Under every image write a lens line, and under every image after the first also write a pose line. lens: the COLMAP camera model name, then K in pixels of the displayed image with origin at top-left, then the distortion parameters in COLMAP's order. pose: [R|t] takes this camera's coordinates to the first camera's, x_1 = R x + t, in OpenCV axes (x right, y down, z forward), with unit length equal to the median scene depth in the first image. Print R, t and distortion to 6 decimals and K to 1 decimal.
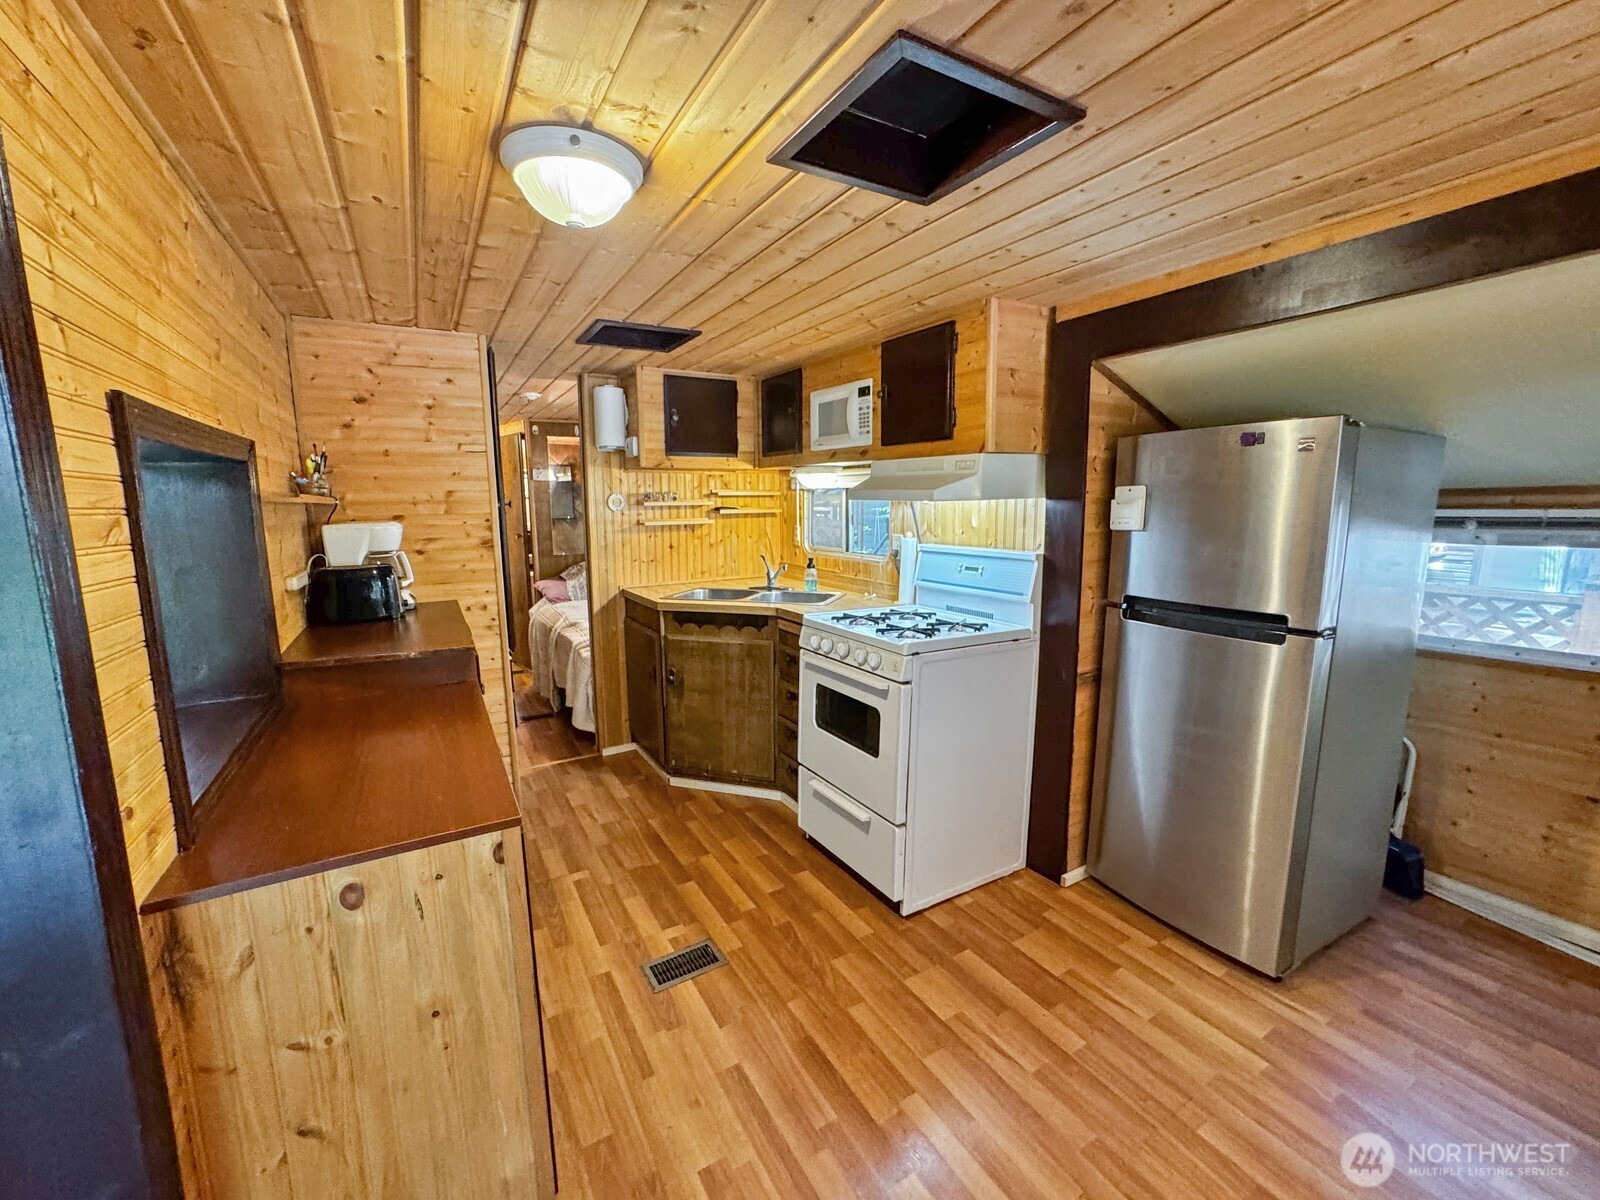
lens RADIAL K [[652.3, 0, 795.6], [0, 652.3, 596.6], [0, 0, 1]] dist [-0.034790, 0.014139]
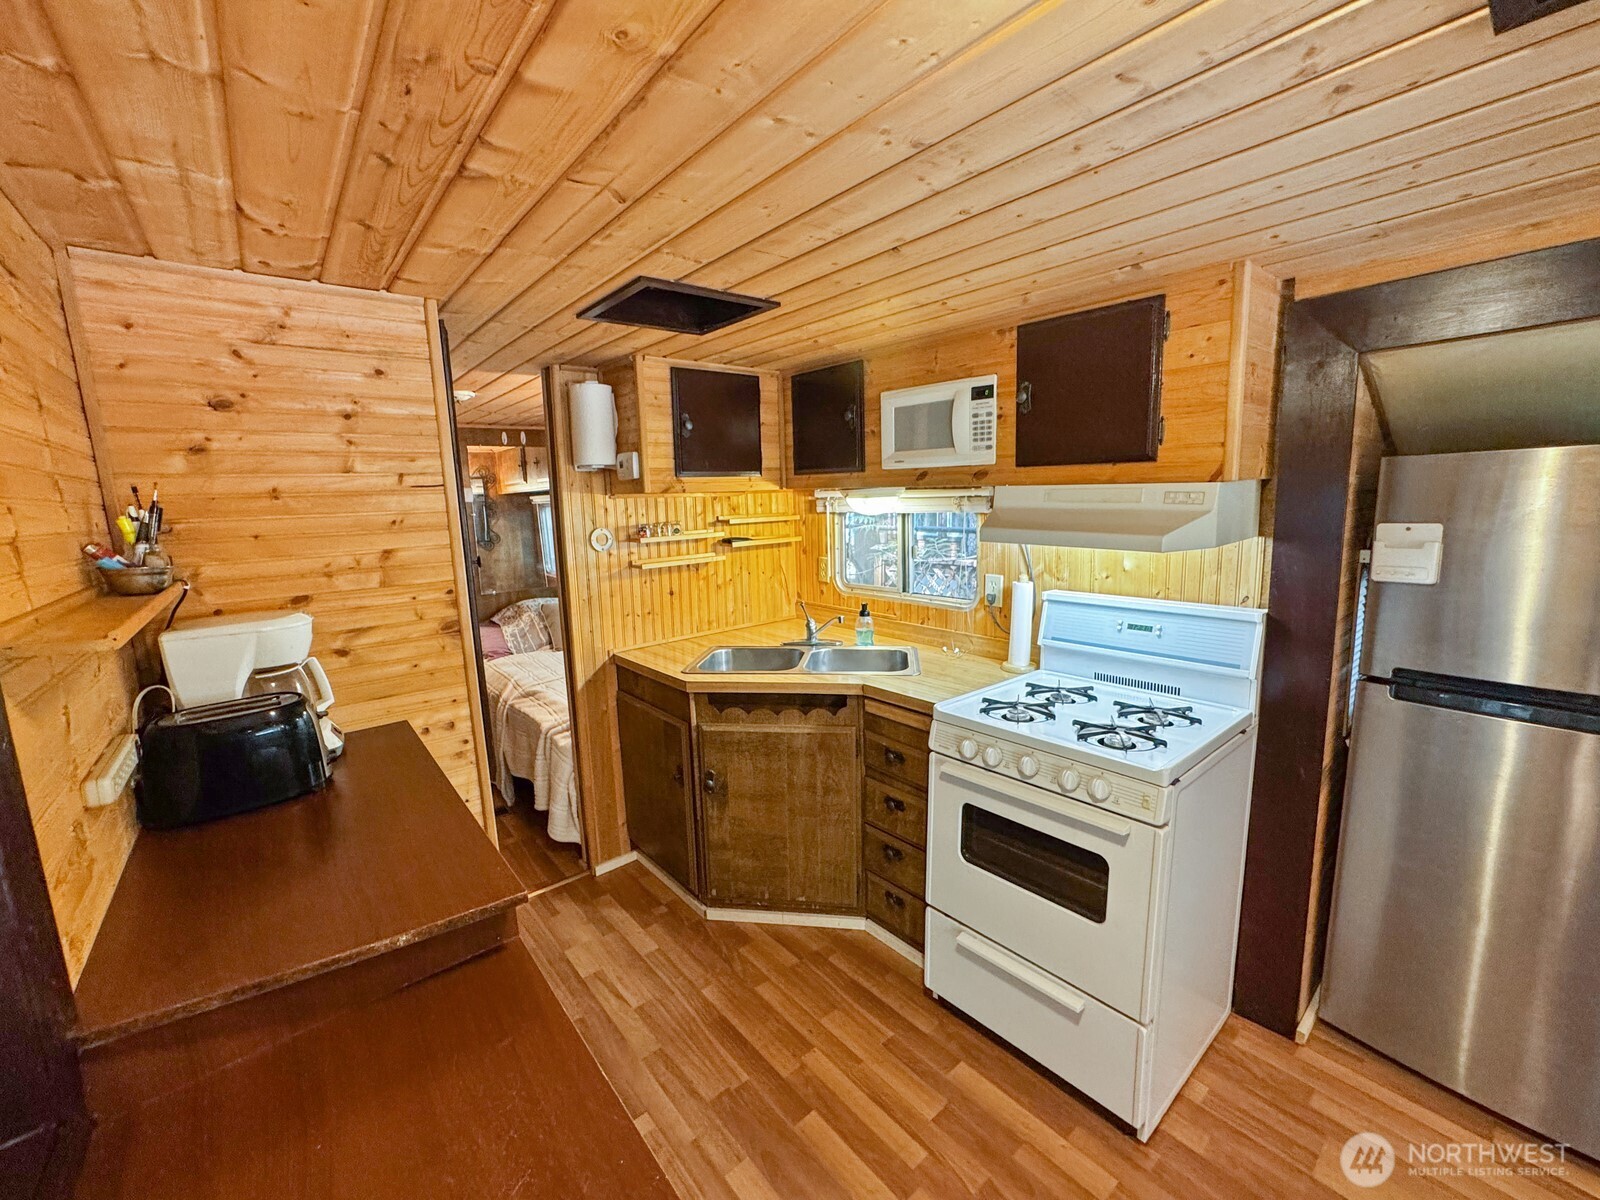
lens RADIAL K [[652.3, 0, 797.6], [0, 652.3, 597.5], [0, 0, 1]] dist [-0.034790, 0.014139]
pose [[0.985904, -0.048173, 0.160229, -0.262700], [0.047131, 0.998836, 0.010305, -0.112537], [-0.160539, -0.002608, 0.987026, 0.343912]]
